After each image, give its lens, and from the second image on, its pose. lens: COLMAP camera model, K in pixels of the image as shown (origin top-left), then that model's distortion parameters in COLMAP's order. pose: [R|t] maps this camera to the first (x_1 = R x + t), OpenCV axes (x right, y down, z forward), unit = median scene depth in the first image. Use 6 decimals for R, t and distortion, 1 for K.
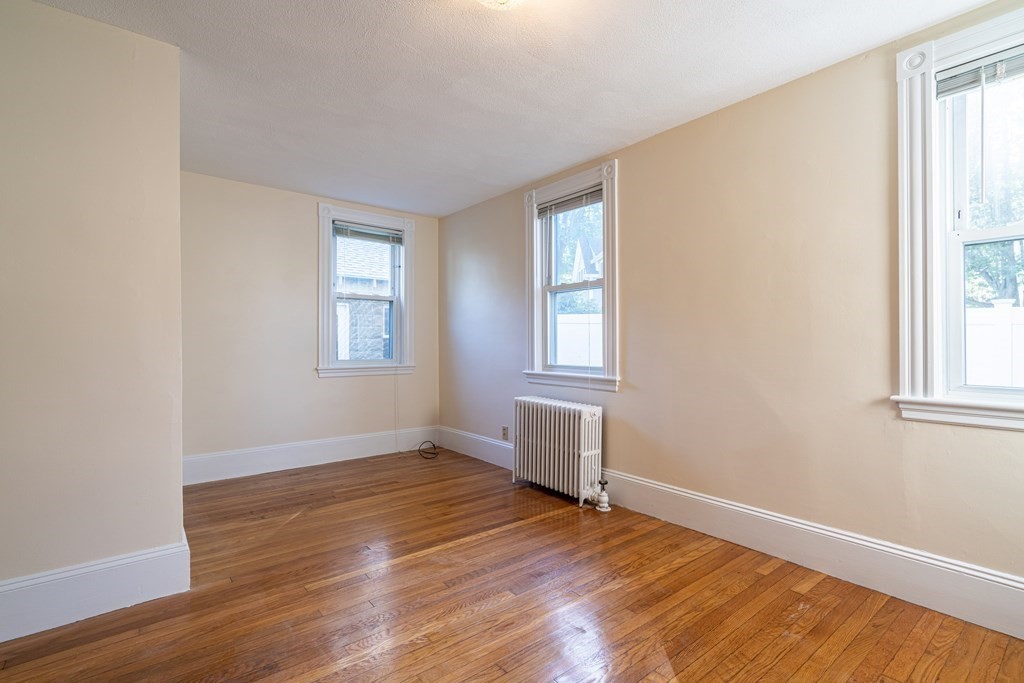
lens RADIAL K [[478.2, 0, 509.5], [0, 478.2, 332.2], [0, 0, 1]] dist [-0.003420, 0.000384]
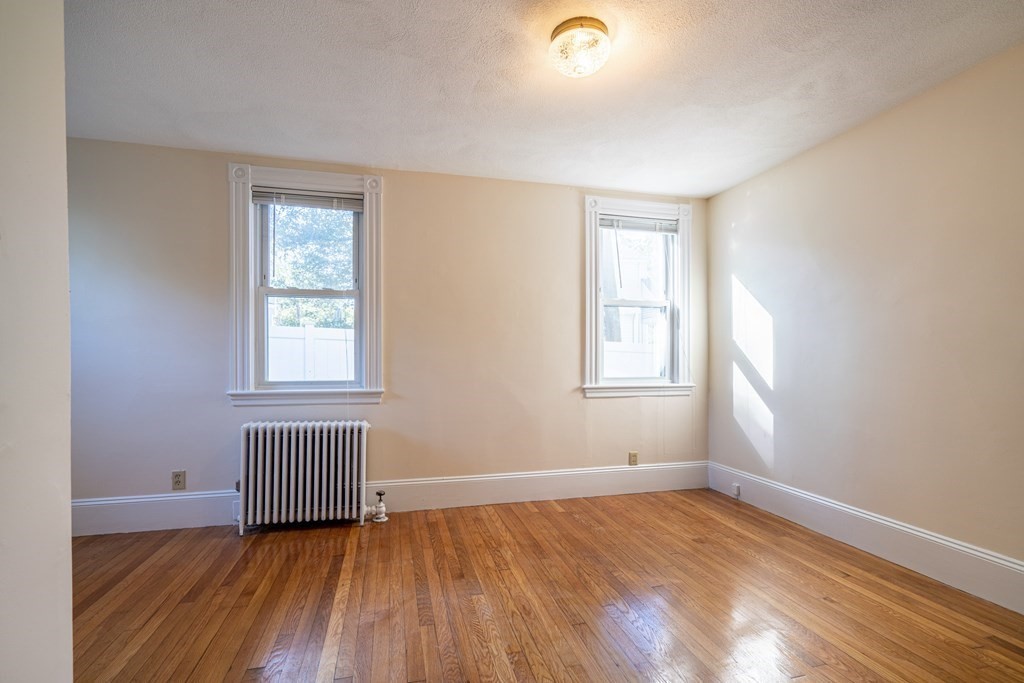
lens RADIAL K [[470.2, 0, 509.2], [0, 470.2, 345.9], [0, 0, 1]] dist [-0.013517, 0.000186]
pose [[0.411807, 0.022026, 0.911005, -0.693002], [-0.019940, 0.999686, -0.015157, 0.013621], [-0.911053, -0.011924, 0.412117, 0.399573]]
